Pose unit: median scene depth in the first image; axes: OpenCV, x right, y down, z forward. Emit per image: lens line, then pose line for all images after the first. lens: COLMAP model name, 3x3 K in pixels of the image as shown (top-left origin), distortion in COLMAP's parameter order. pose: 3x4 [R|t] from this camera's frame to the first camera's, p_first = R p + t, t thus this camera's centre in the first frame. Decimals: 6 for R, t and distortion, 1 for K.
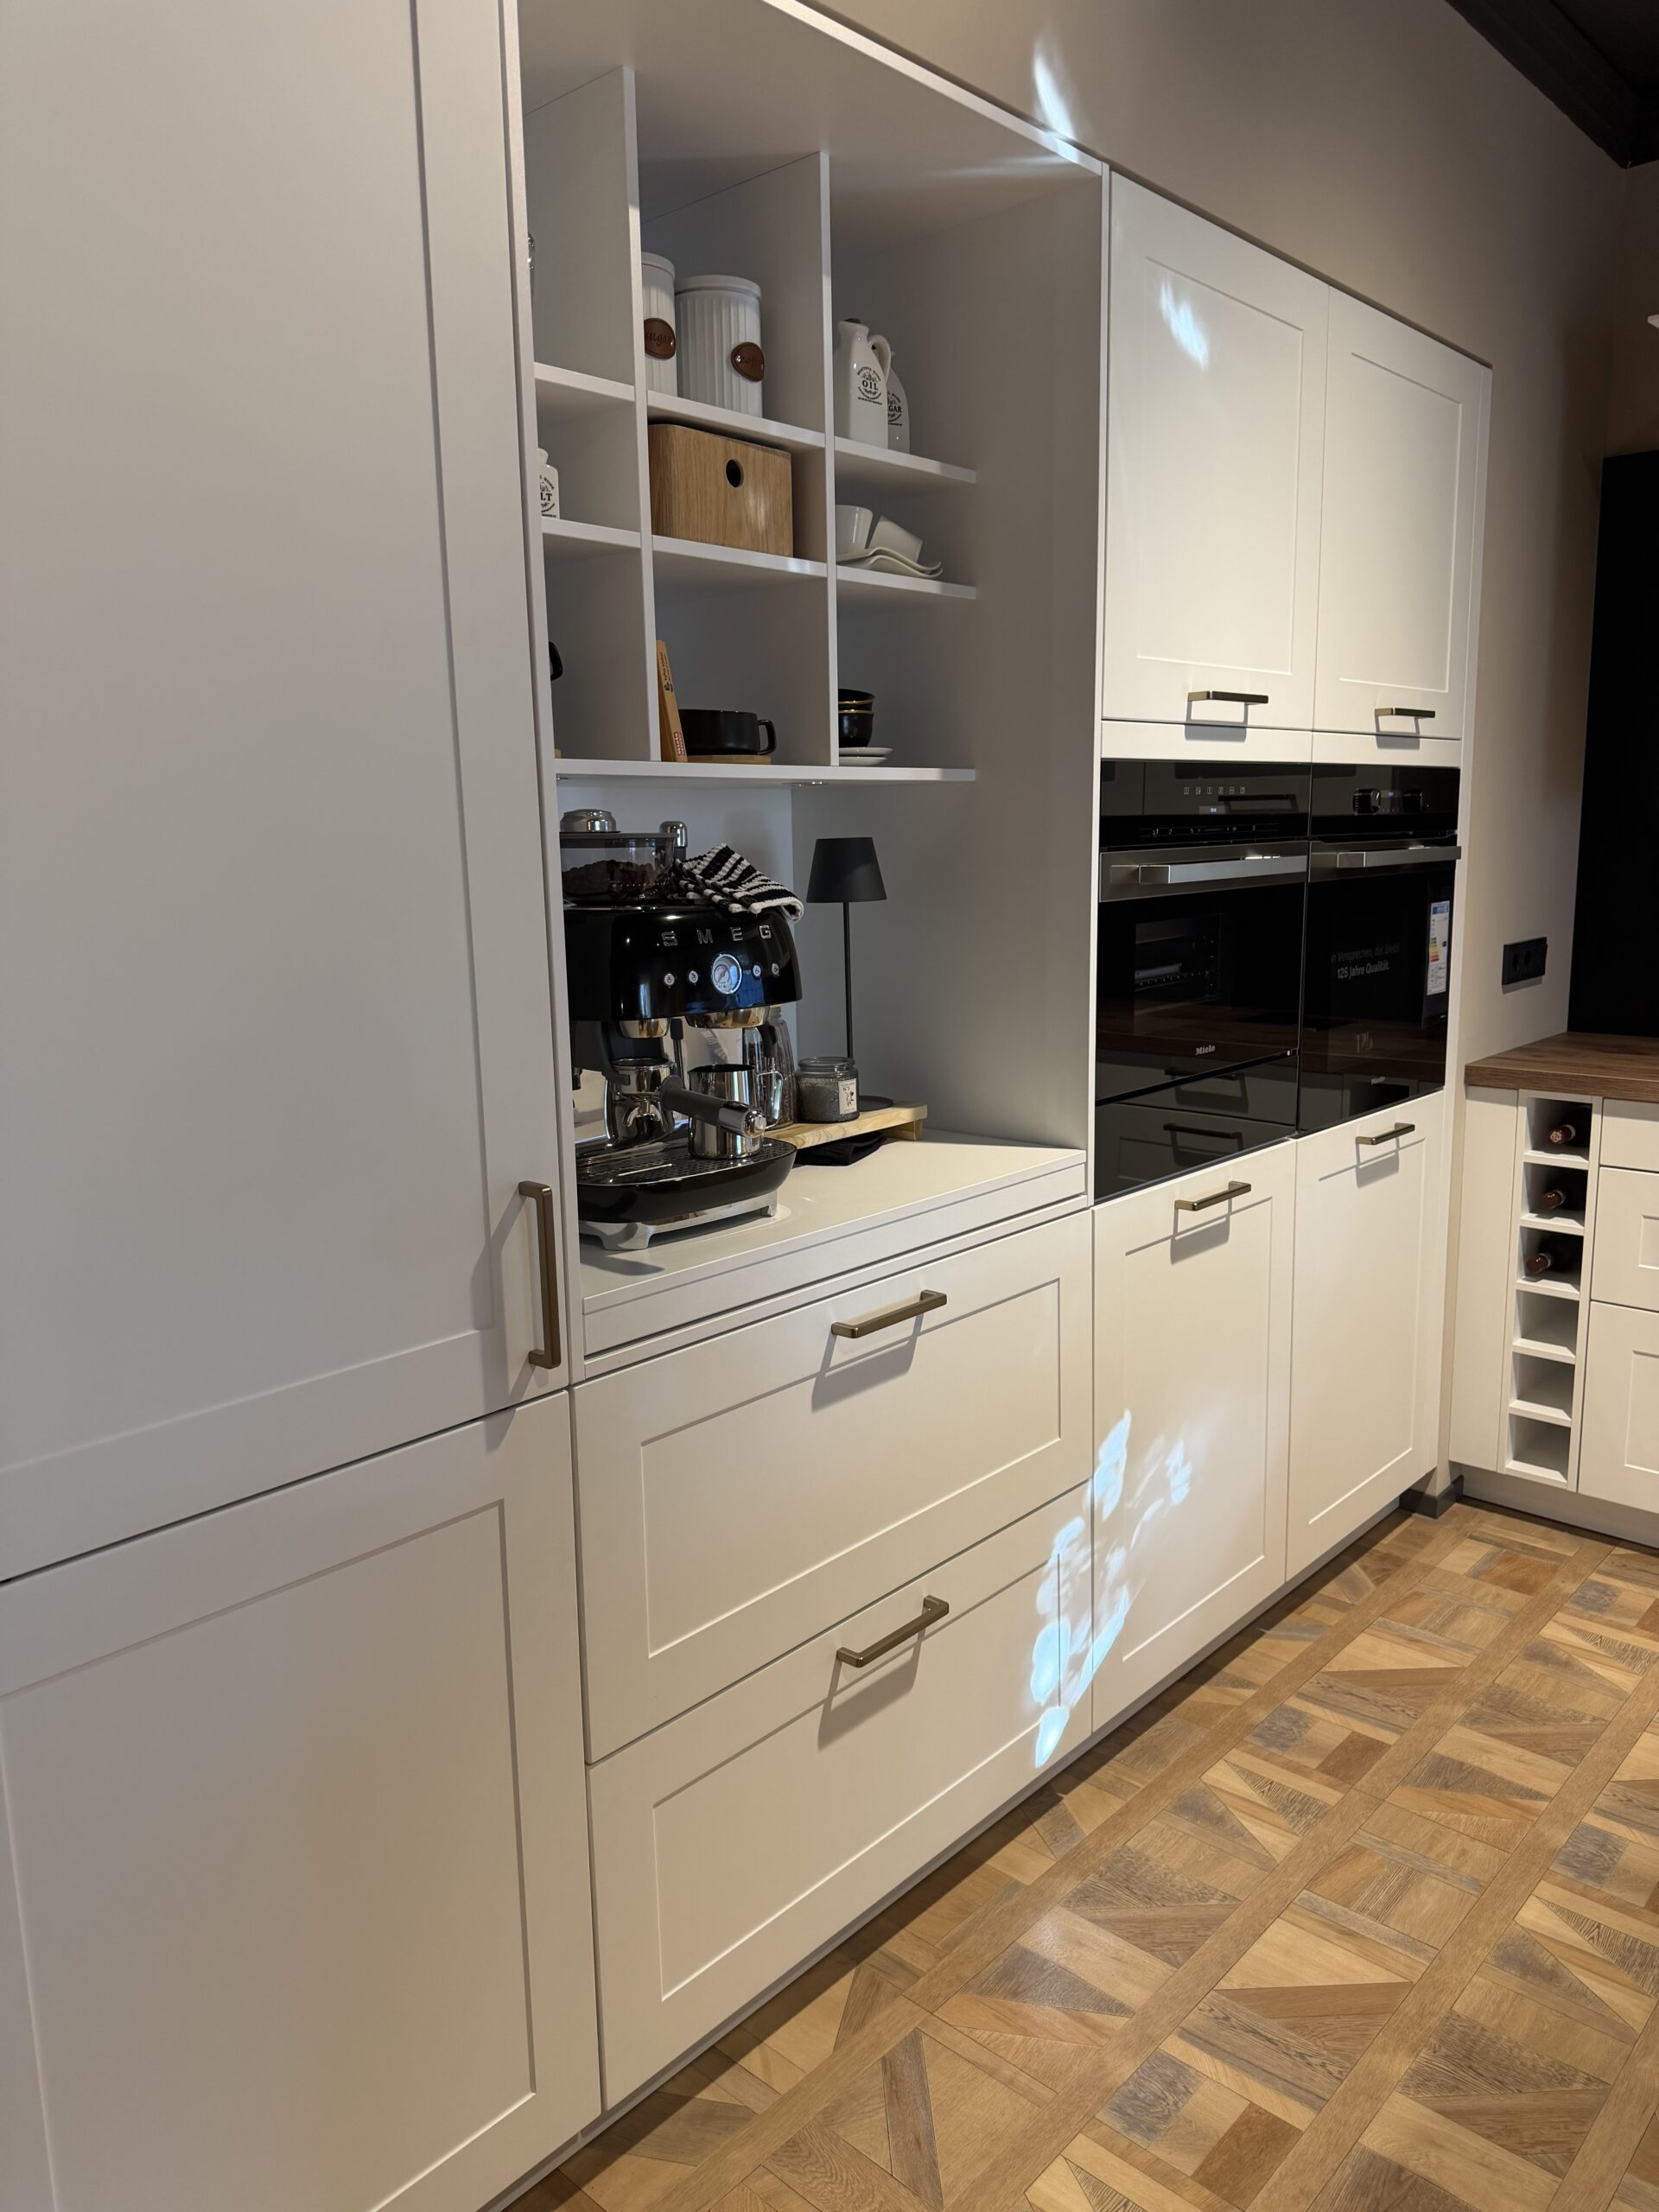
lens RADIAL K [[1570.4, 0, 819.1], [0, 1570.4, 1122.3], [0, 0, 1]] dist [0.064893, -0.086722]
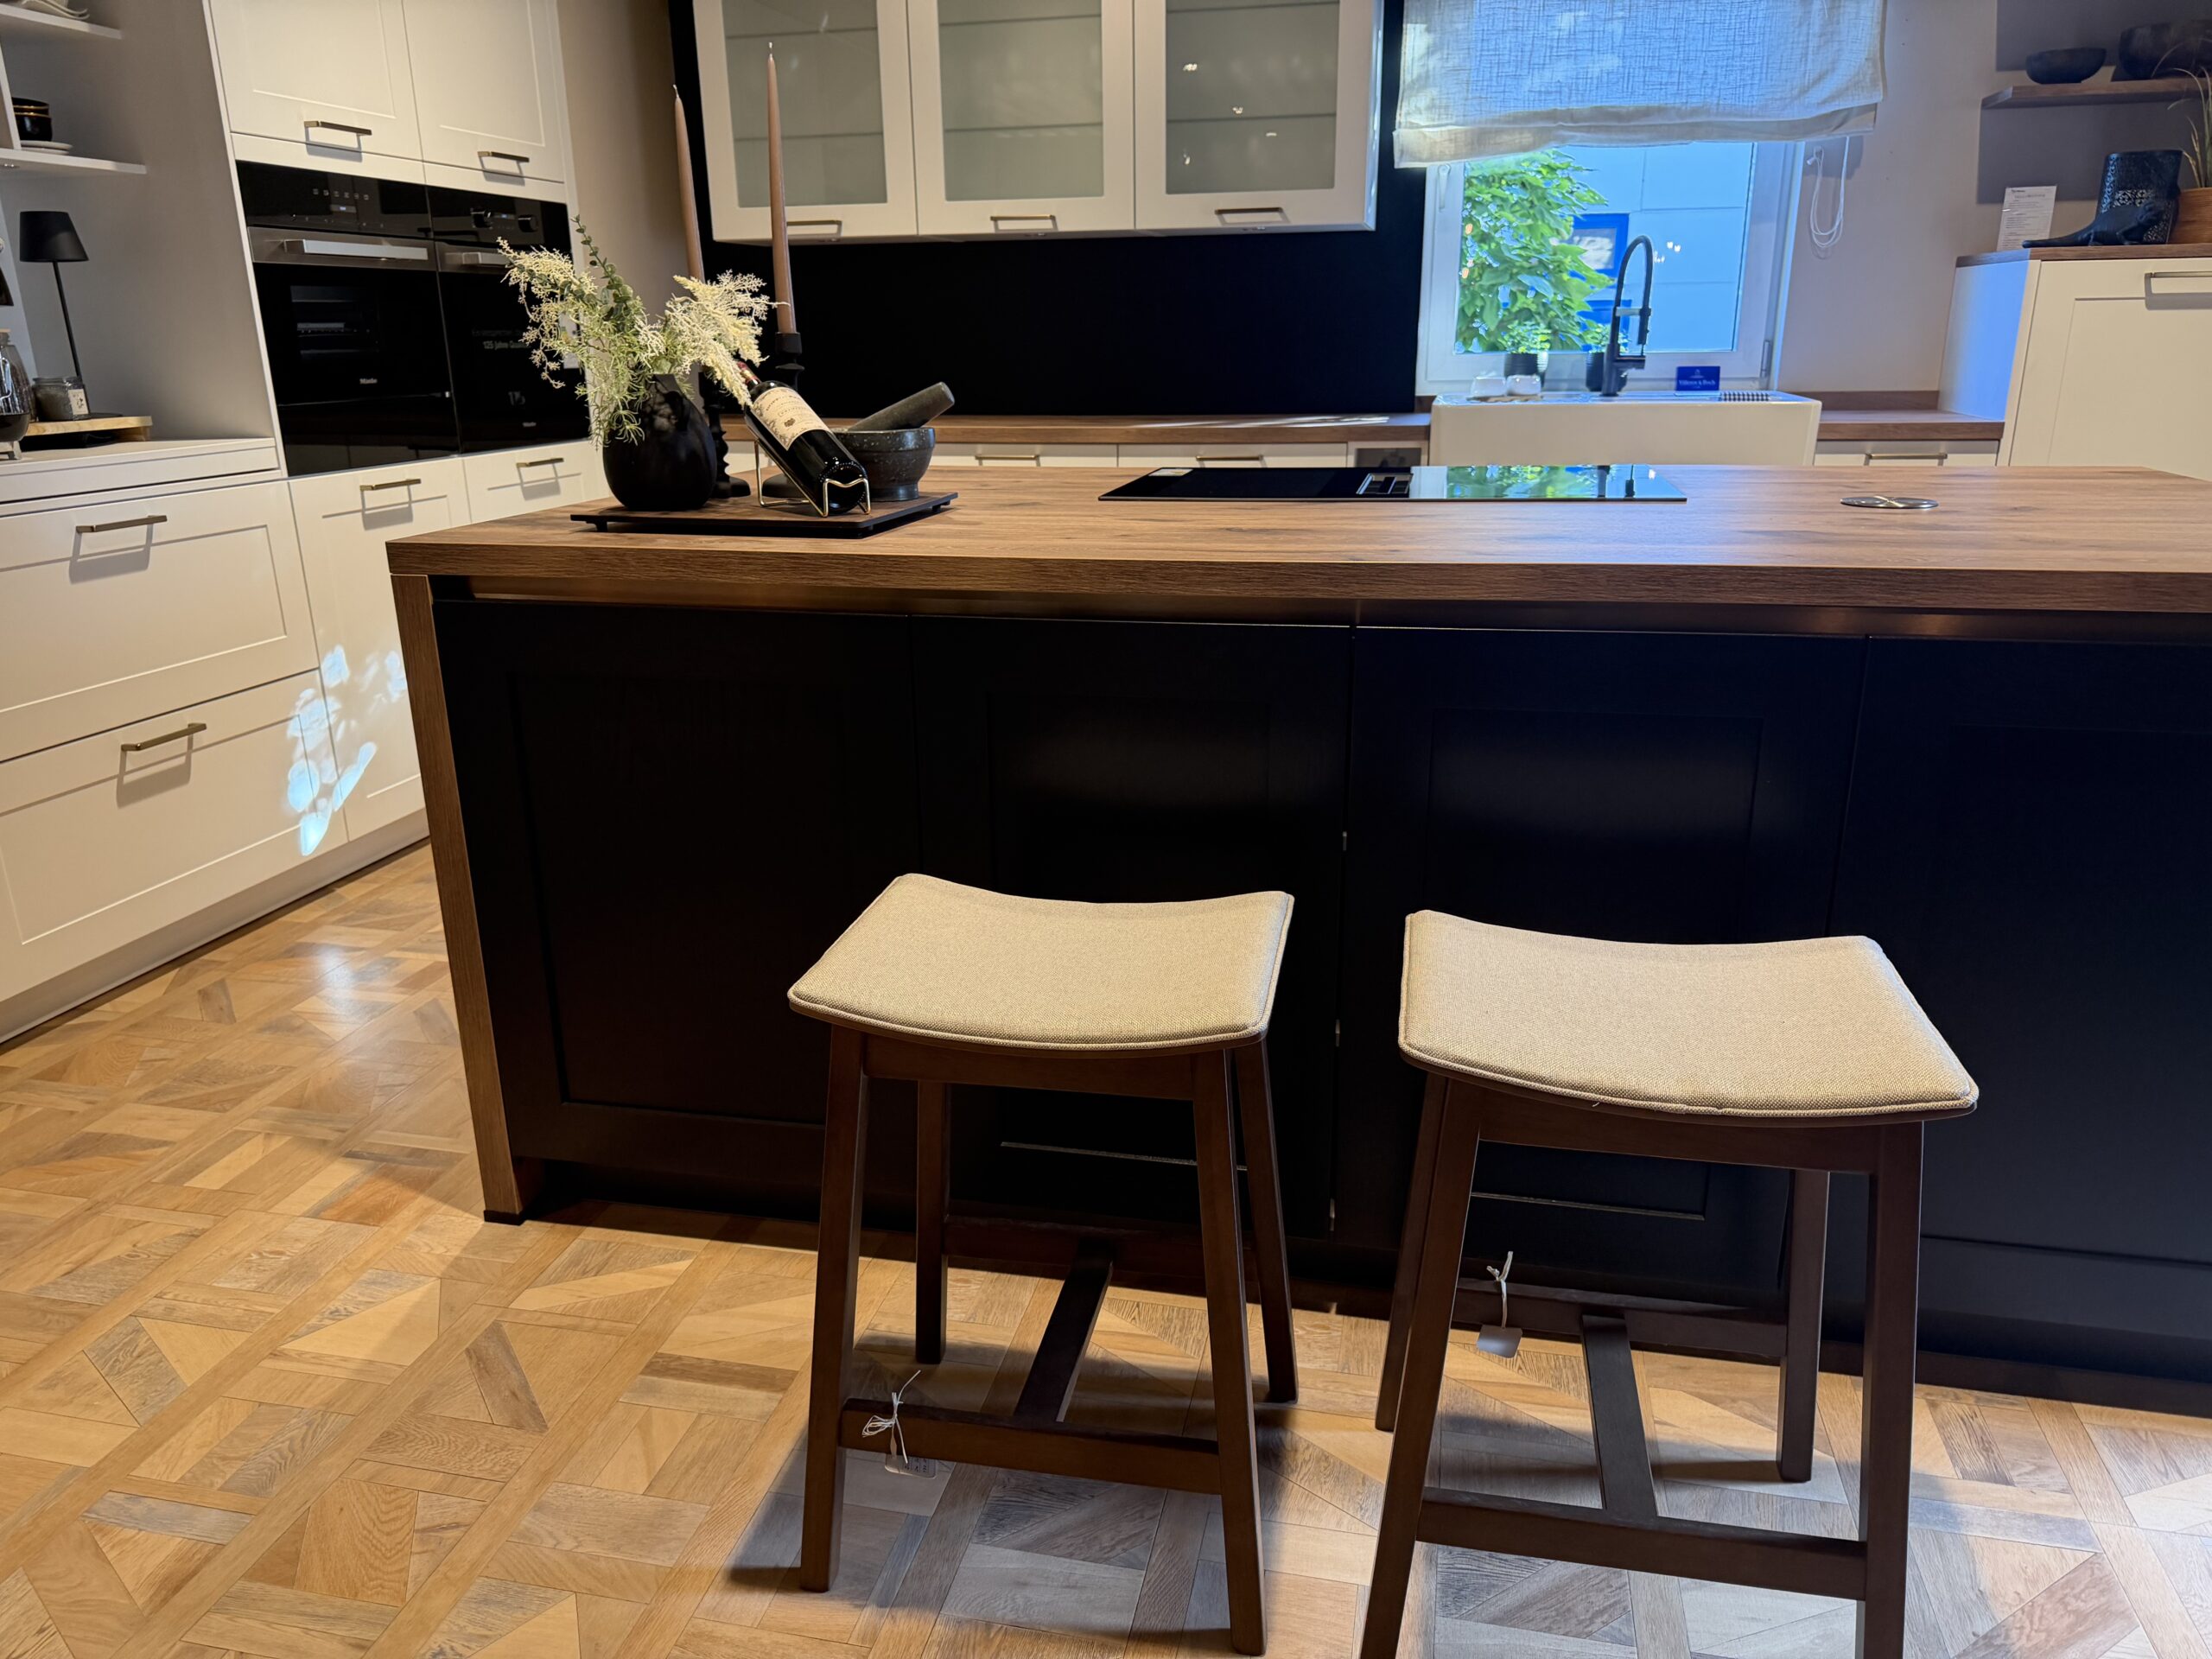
lens RADIAL K [[1570.4, 0, 1109.7], [0, 1570.4, 856.1], [0, 0, 1]] dist [0.064893, -0.086722]
pose [[0.865078, -0.148287, 0.479220, 0.076830], [0.086123, 0.985029, 0.149335, 0.255391], [-0.494190, -0.087914, 0.864897, -0.735408]]
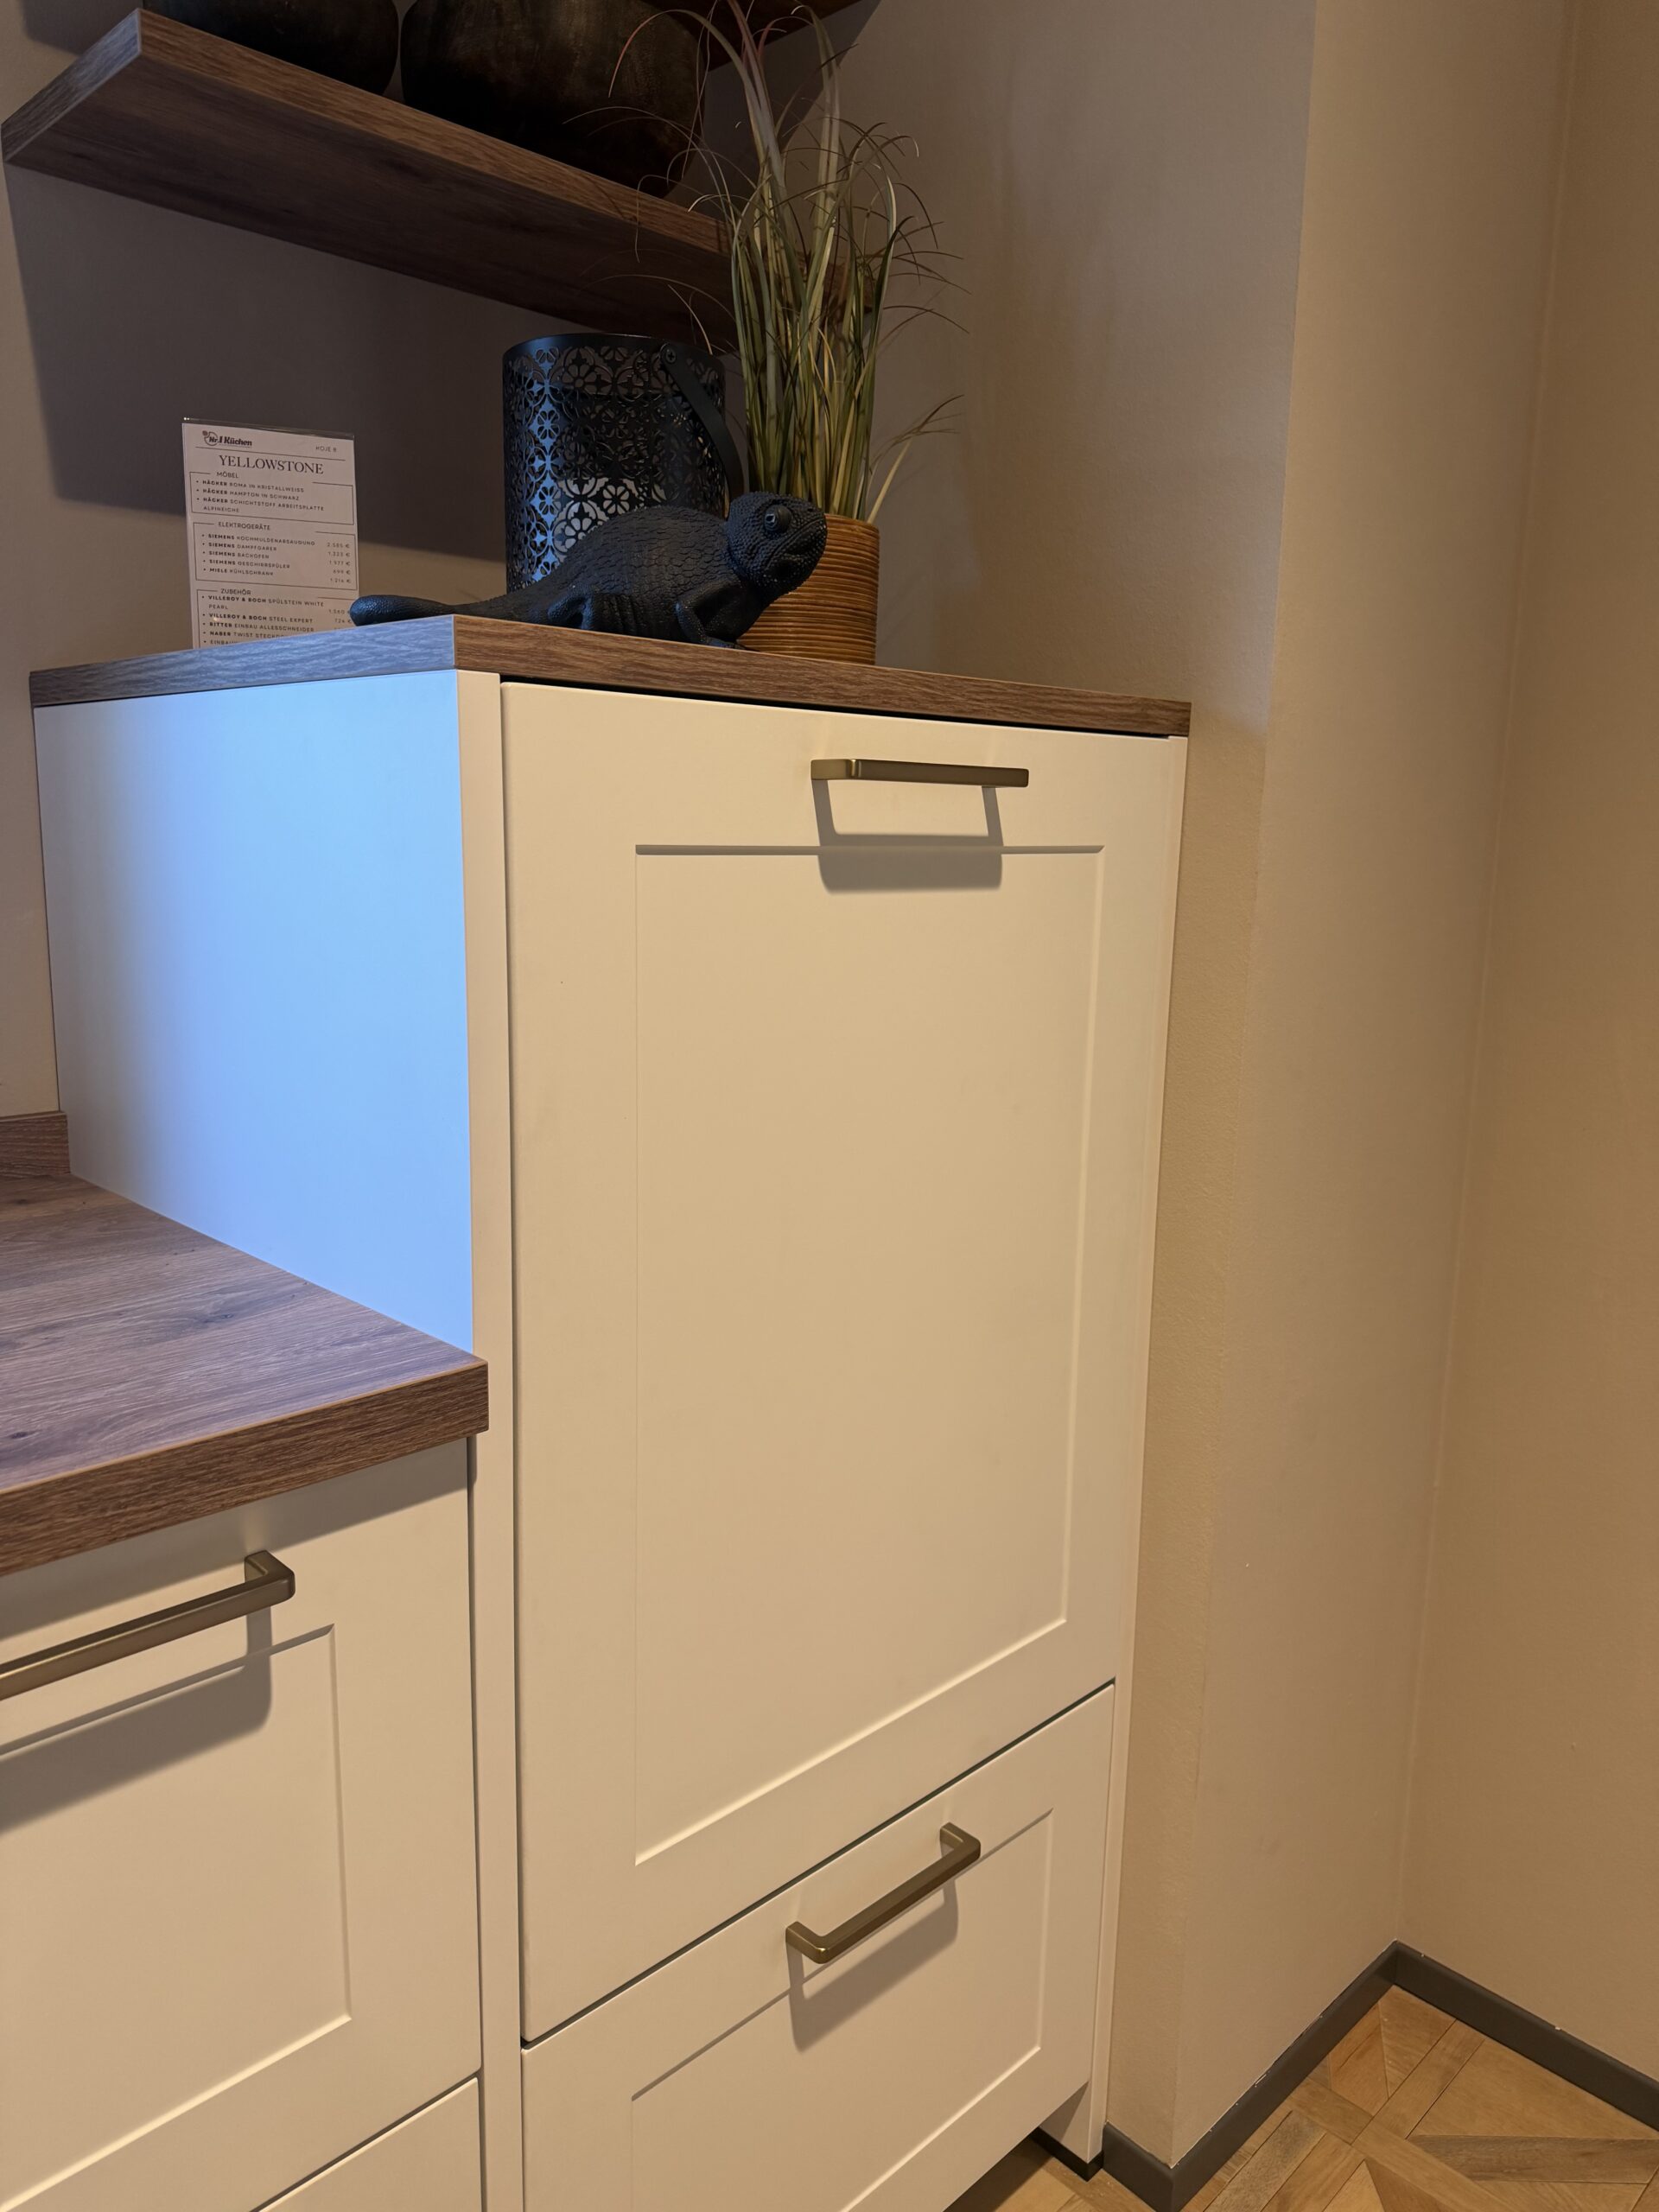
lens RADIAL K [[1570.4, 0, 827.8], [0, 1570.4, 1111.8], [0, 0, 1]] dist [0.064893, -0.086722]
pose [[0.060033, -0.167776, 0.983996, 1.467256], [0.153703, 0.975571, 0.156963, 0.019494], [-0.986292, 0.141820, 0.084354, 0.204304]]
